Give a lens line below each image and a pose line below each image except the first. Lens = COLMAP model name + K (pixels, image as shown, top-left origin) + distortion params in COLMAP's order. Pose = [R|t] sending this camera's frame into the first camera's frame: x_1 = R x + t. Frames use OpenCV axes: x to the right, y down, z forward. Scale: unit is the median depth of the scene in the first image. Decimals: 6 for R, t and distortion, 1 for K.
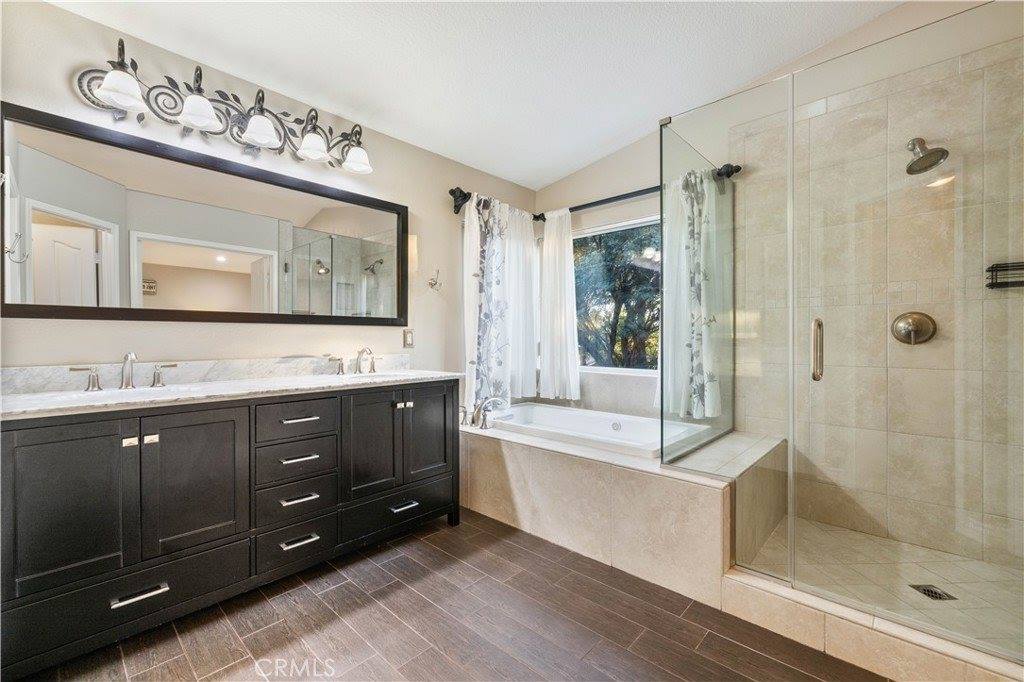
lens RADIAL K [[434.1, 0, 511.0], [0, 434.1, 340.7], [0, 0, 1]] dist [-0.002781, 0.001228]
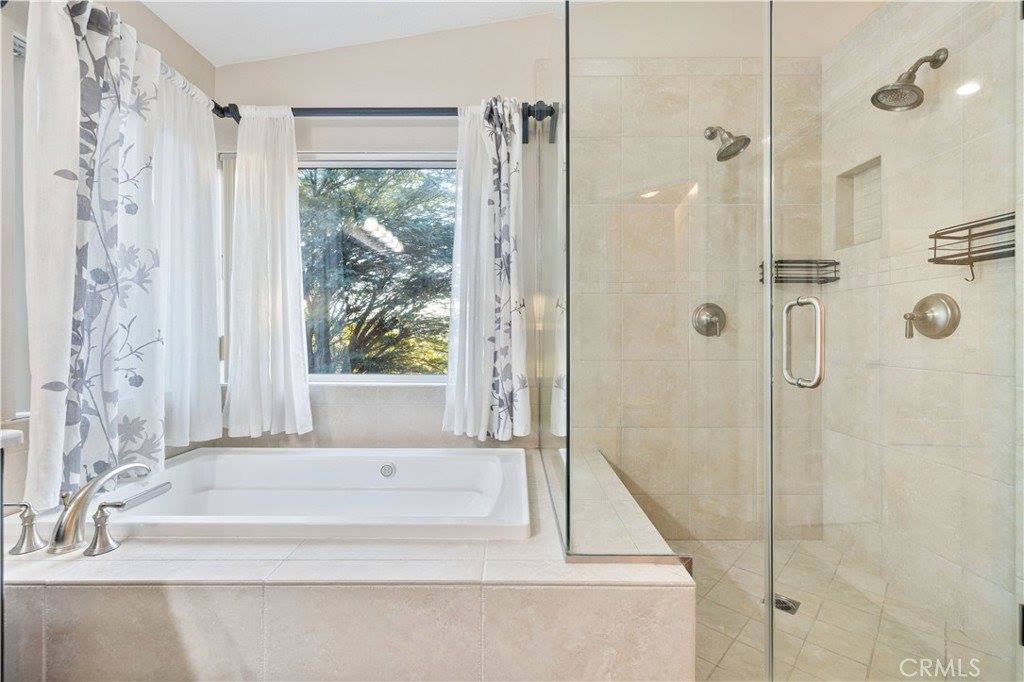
lens RADIAL K [[434.1, 0, 511.4], [0, 434.1, 333.8], [0, 0, 1]] dist [-0.002781, 0.001228]
pose [[0.738128, 0.000270, 0.674661, -0.045781], [0.003355, 0.999986, -0.004071, 0.004136], [-0.674652, 0.005268, 0.738117, 0.402398]]
